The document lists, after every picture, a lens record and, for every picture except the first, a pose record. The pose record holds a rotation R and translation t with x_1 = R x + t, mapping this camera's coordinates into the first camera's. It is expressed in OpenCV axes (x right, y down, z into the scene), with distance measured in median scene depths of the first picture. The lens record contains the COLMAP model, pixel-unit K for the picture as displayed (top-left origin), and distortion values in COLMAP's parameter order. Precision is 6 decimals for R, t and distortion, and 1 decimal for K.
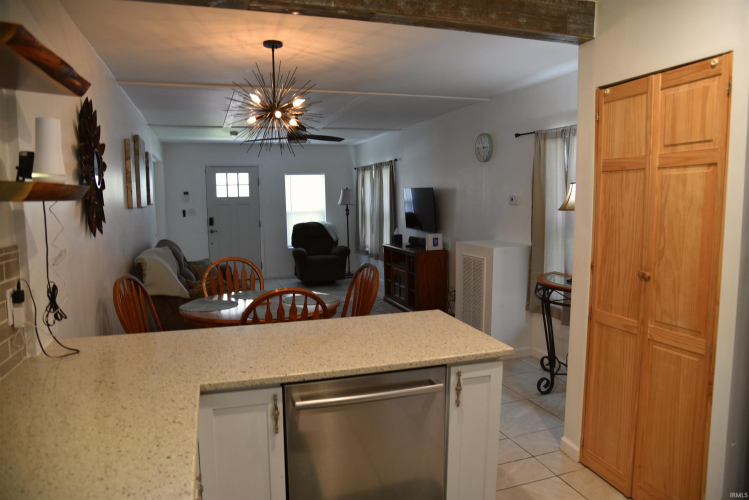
lens RADIAL K [[505.1, 0, 374.6], [0, 505.1, 249.4], [0, 0, 1]] dist [-0.102297, 0.049747]
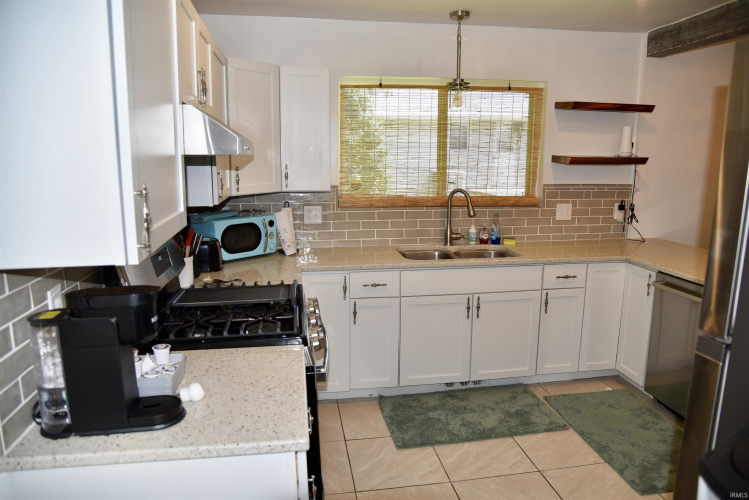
lens RADIAL K [[505.1, 0, 374.0], [0, 505.1, 250.5], [0, 0, 1]] dist [-0.102297, 0.049747]
pose [[-0.162949, 0.190484, -0.968072, 1.174012], [-0.097850, 0.973229, 0.207969, -0.048041], [0.981770, 0.128615, -0.139948, 0.168150]]
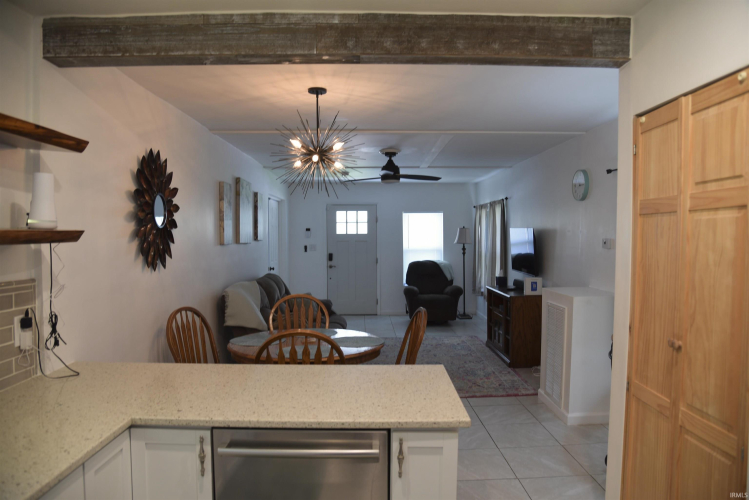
lens RADIAL K [[505.1, 0, 369.9], [0, 505.1, 251.7], [0, 0, 1]] dist [-0.102297, 0.049747]
pose [[0.953967, 0.021538, -0.299136, 0.290240], [-0.041632, 0.997271, -0.060964, -0.026562], [0.297007, 0.070612, 0.952261, 0.081757]]
